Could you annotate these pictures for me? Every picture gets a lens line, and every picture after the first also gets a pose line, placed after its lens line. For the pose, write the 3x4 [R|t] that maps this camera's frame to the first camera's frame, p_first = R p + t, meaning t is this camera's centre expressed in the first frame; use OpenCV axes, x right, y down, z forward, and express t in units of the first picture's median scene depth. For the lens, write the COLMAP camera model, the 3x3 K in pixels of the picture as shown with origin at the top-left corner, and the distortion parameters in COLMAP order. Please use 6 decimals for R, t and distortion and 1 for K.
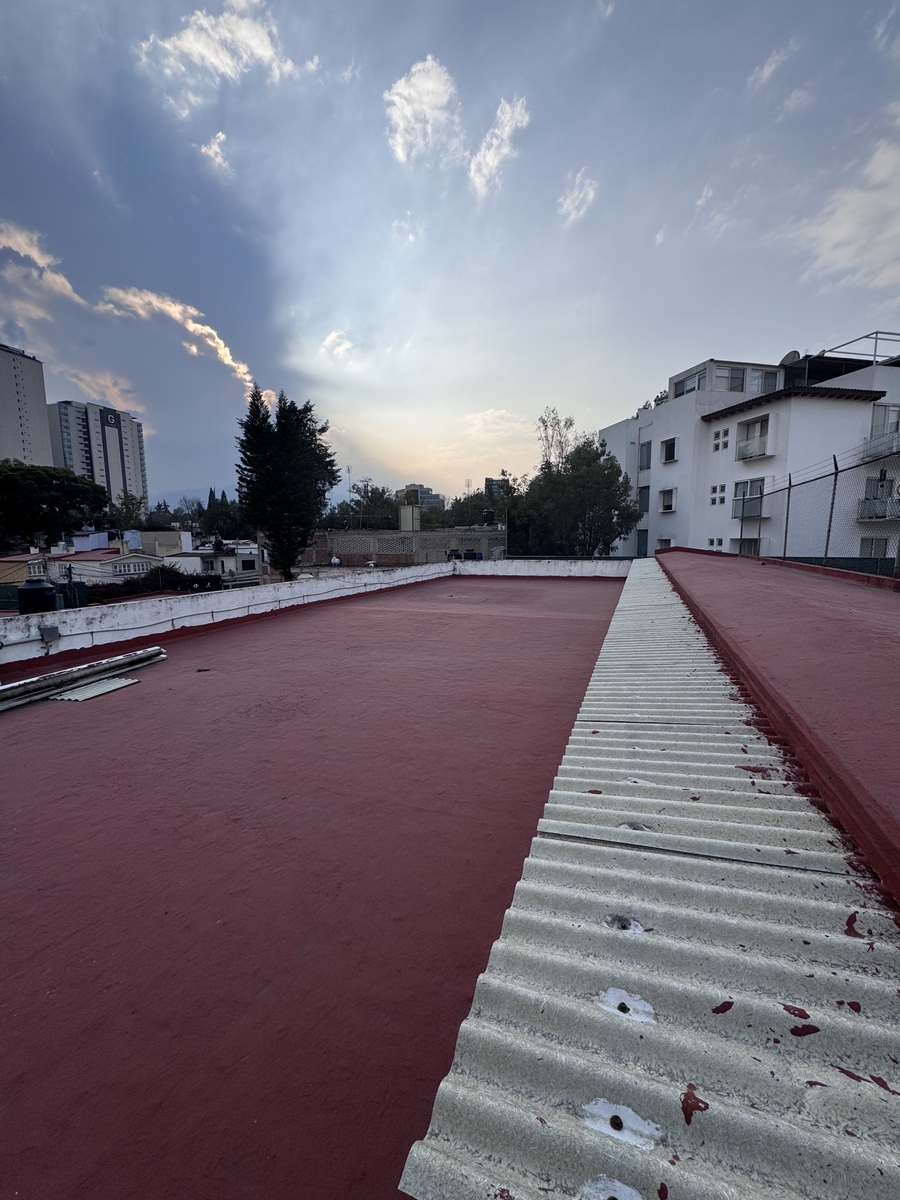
lens RADIAL K [[476.4, 0, 448.6], [0, 476.4, 595.6], [0, 0, 1]] dist [-0.002386, 0.000498]
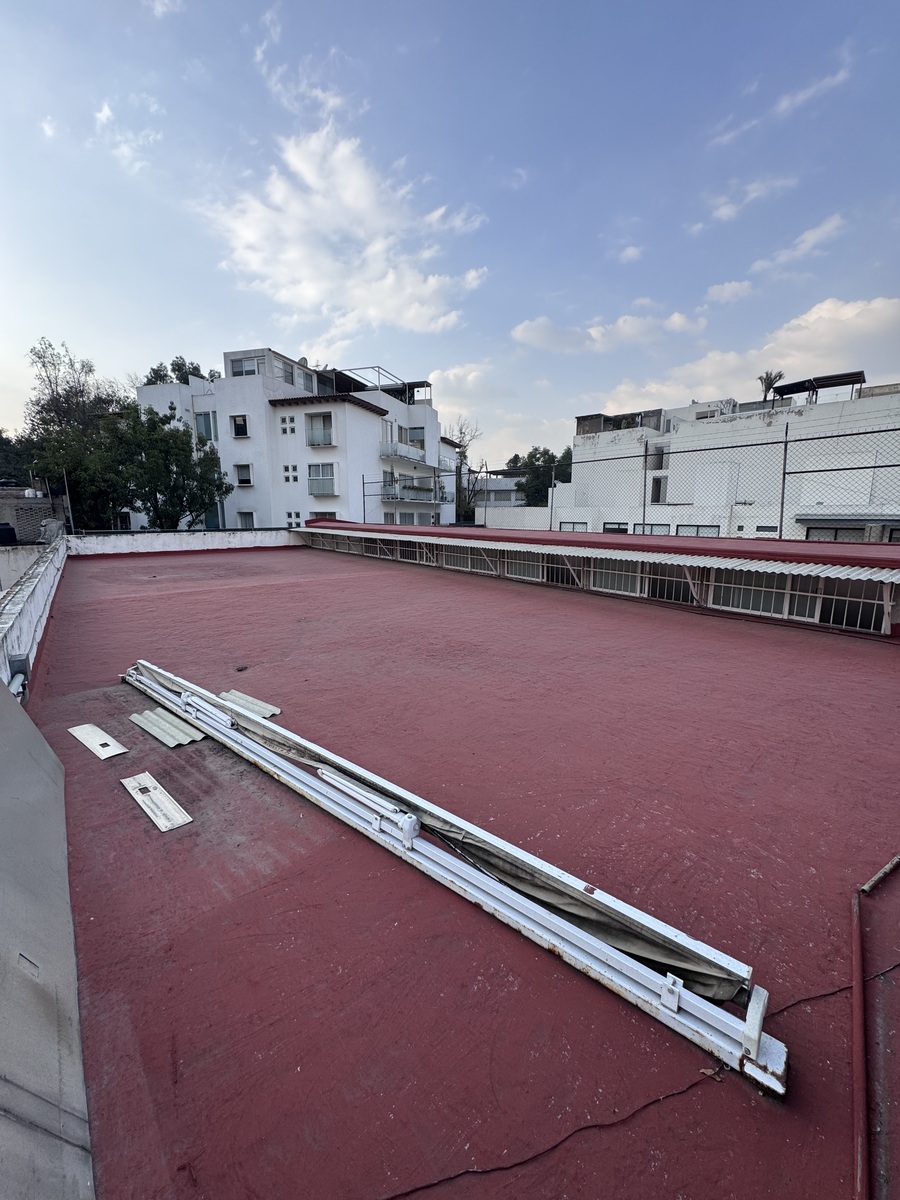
lens RADIAL K [[476.4, 0, 455.1], [0, 476.4, 613.9], [0, 0, 1]] dist [-0.002386, 0.000498]
pose [[0.517325, -0.167474, 0.839242, -0.369586], [0.090292, 0.985873, 0.141076, -0.000761], [-0.851012, 0.002795, 0.525138, 0.061137]]
